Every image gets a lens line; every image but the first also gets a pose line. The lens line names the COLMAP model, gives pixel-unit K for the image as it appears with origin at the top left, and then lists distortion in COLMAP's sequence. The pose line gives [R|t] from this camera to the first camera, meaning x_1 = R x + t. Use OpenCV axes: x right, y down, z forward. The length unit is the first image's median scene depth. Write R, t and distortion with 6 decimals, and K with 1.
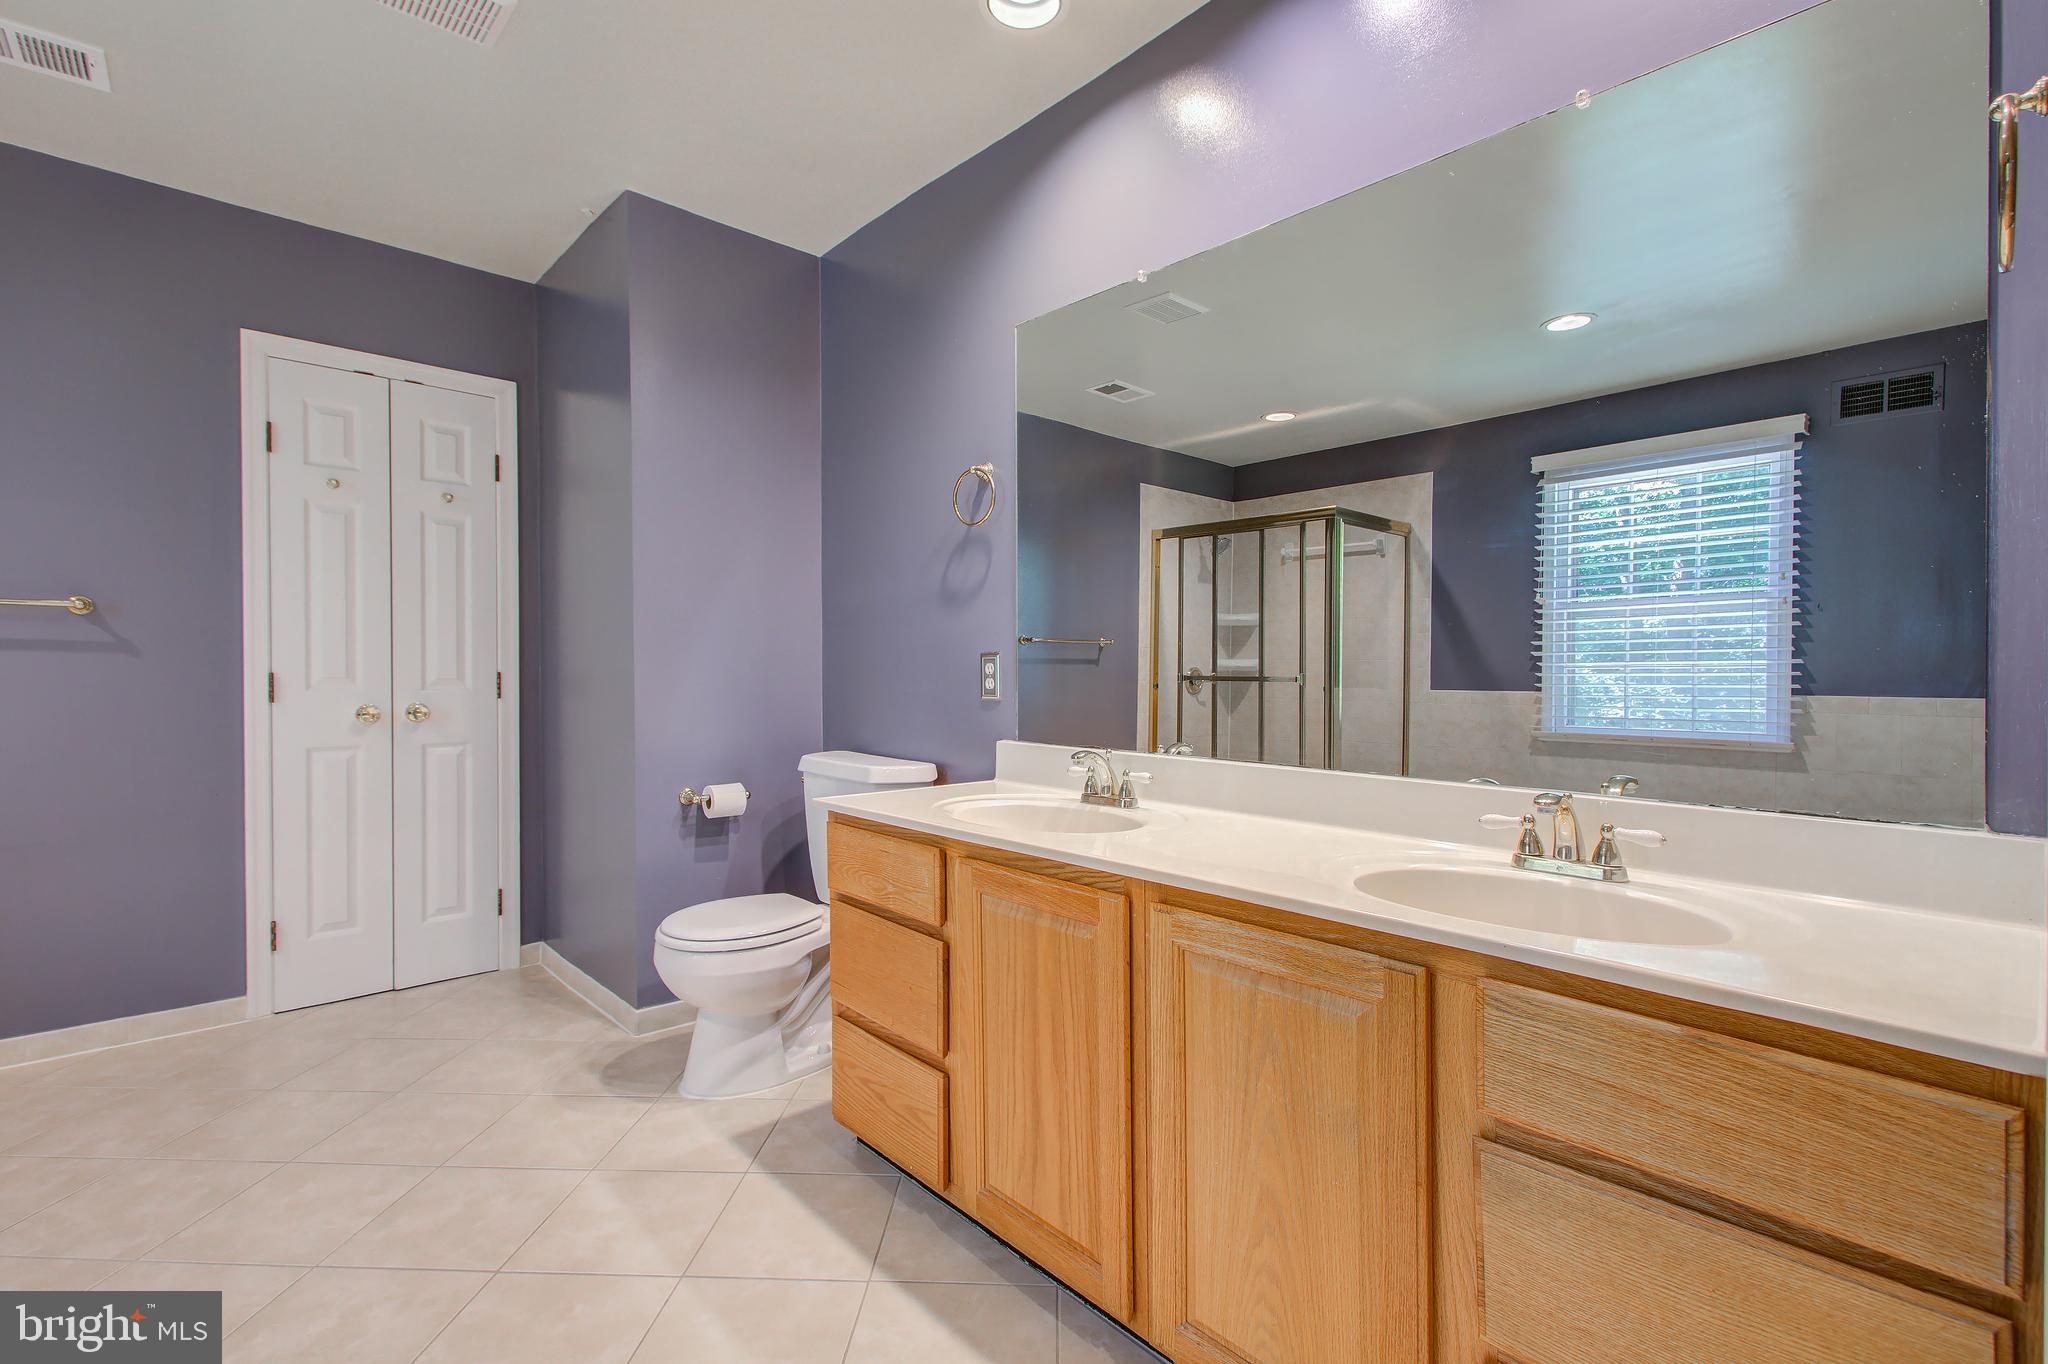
lens RADIAL K [[919.8, 0, 1033.4], [0, 919.8, 672.9], [0, 0, 1]] dist [-0.001505, -0.000376]
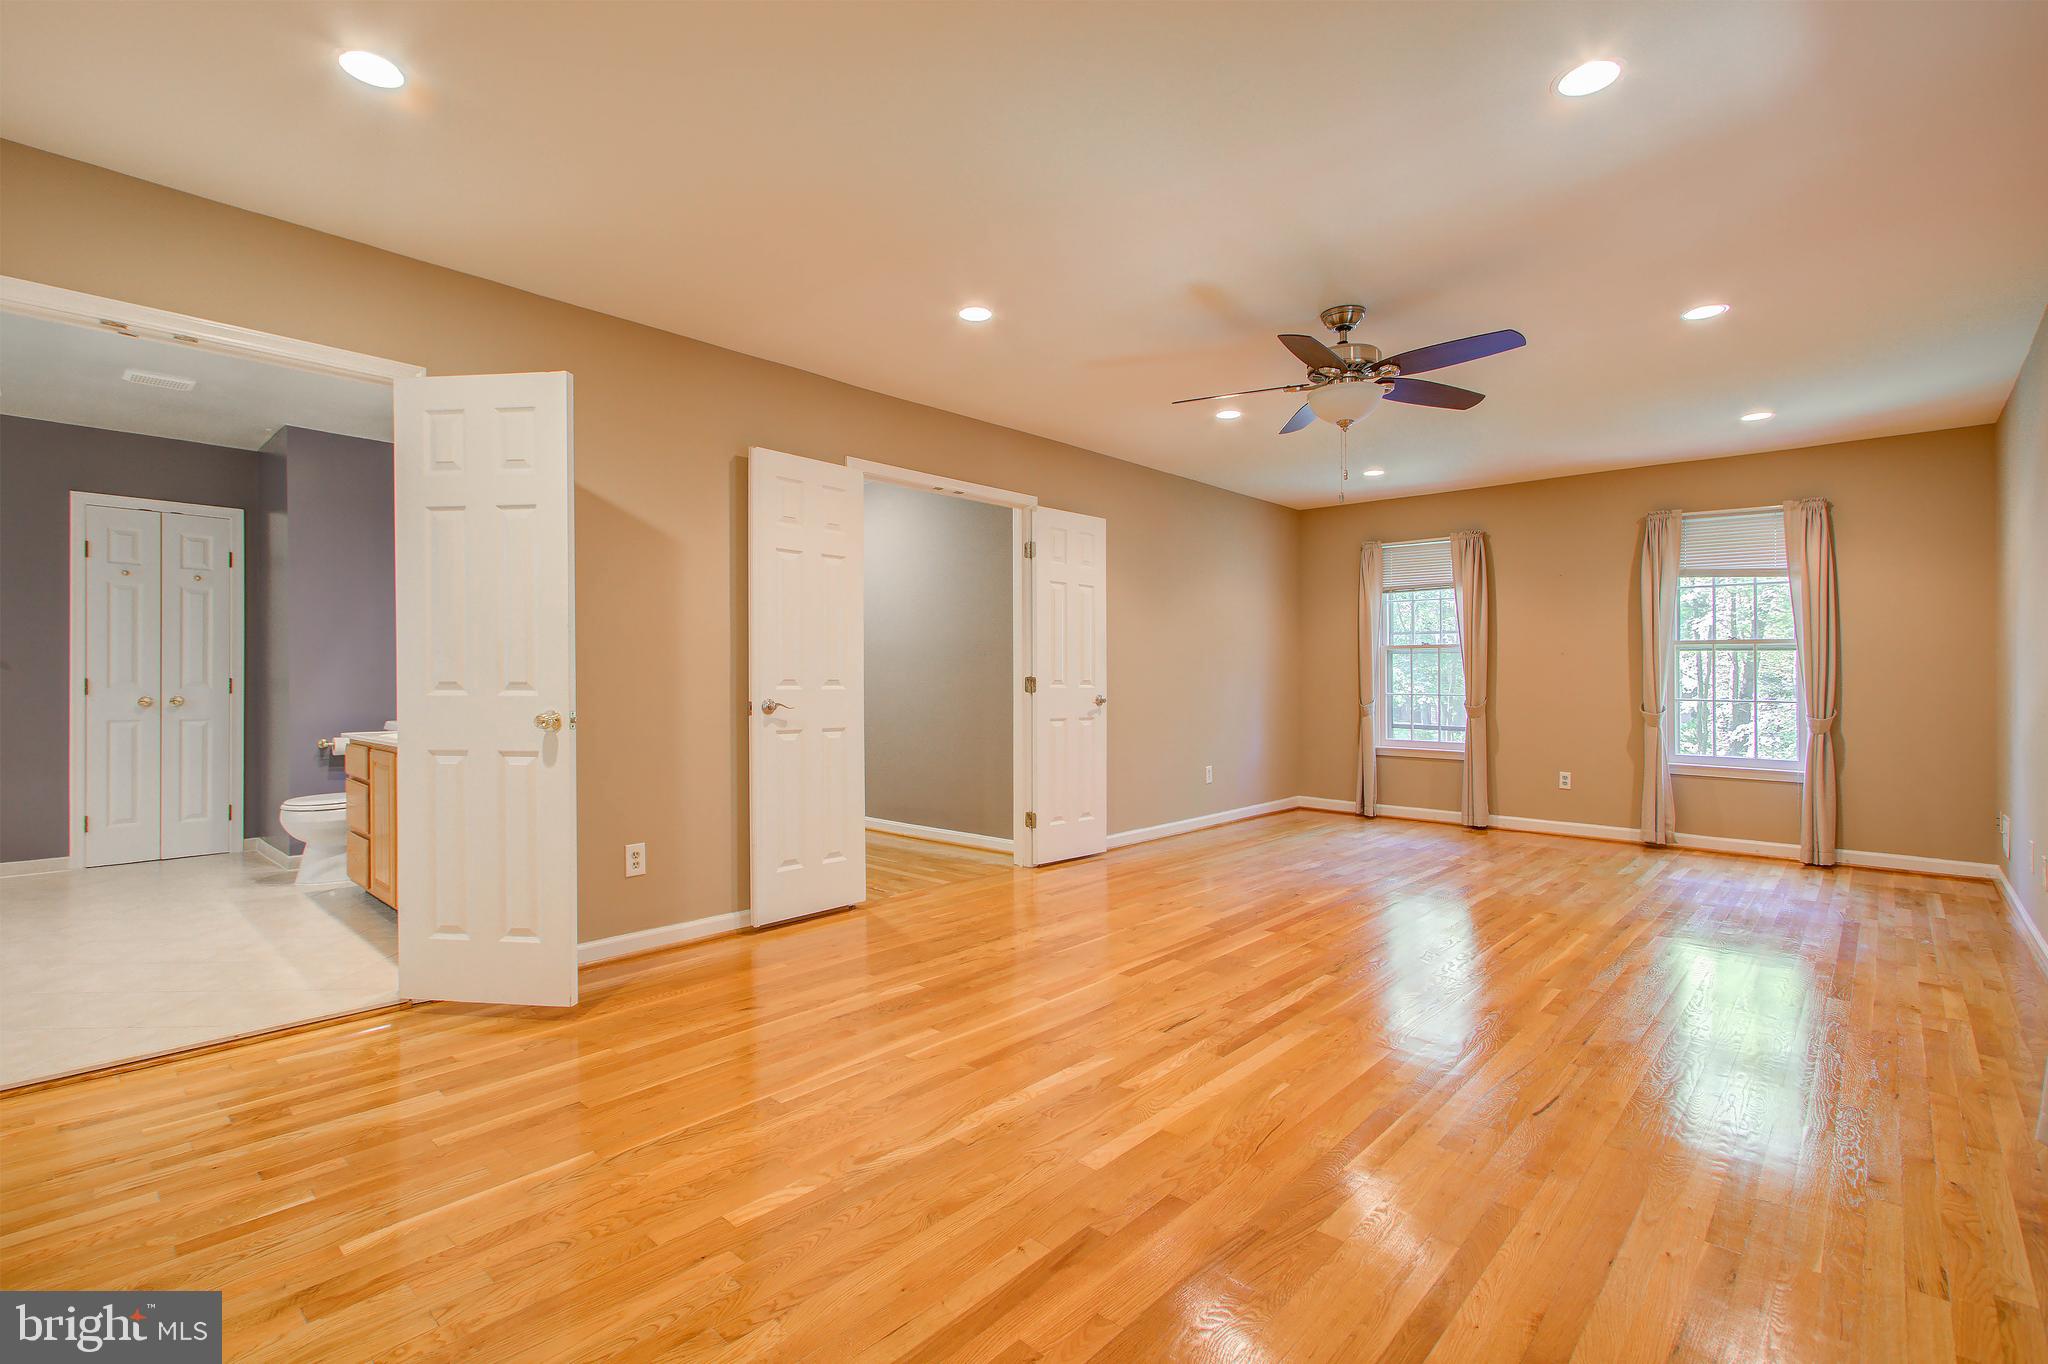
lens RADIAL K [[919.8, 0, 1009.9], [0, 919.8, 668.8], [0, 0, 1]] dist [-0.001505, -0.000376]
pose [[0.996091, 0.003741, 0.088249, 0.831713], [-0.002965, 0.999956, -0.008926, -0.008570], [-0.088278, 0.008630, 0.996058, -0.971891]]
